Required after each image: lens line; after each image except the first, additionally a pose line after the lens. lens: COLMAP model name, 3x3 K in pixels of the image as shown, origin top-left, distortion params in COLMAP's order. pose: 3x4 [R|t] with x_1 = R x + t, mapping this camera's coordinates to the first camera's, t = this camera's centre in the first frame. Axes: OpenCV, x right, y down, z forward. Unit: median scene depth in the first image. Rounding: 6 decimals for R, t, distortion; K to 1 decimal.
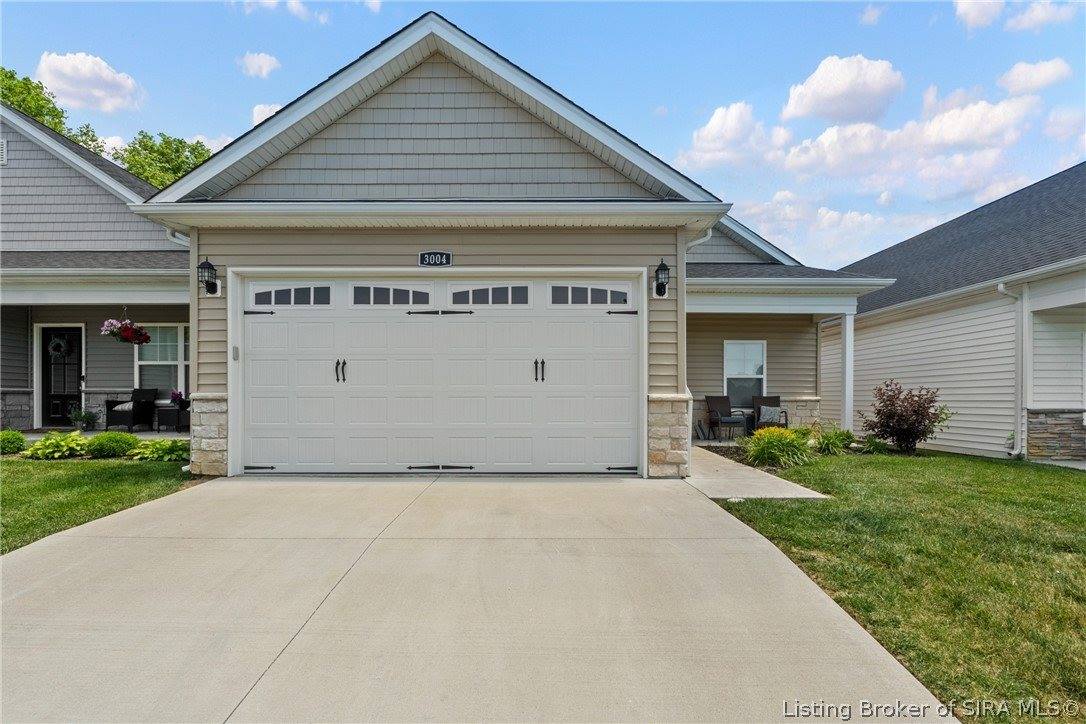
lens RADIAL K [[471.8, 0, 544.8], [0, 471.8, 395.3], [0, 0, 1]] dist [-0.012101, -0.000126]
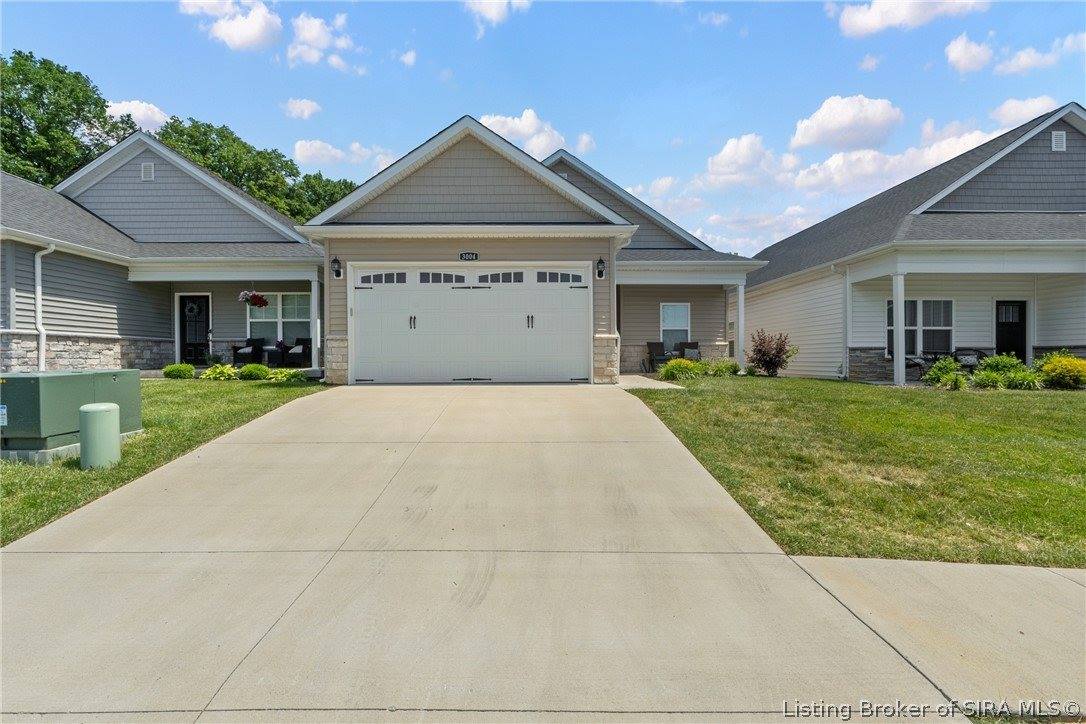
lens RADIAL K [[449.6, 0, 543.0], [0, 449.6, 362.0], [0, 0, 1]] dist [-0.012139, -0.000118]
pose [[0.999878, -0.005503, 0.014649, 0.010520], [0.005274, 0.999863, 0.015673, 0.066975], [-0.014733, -0.015594, 0.999770, -0.616357]]
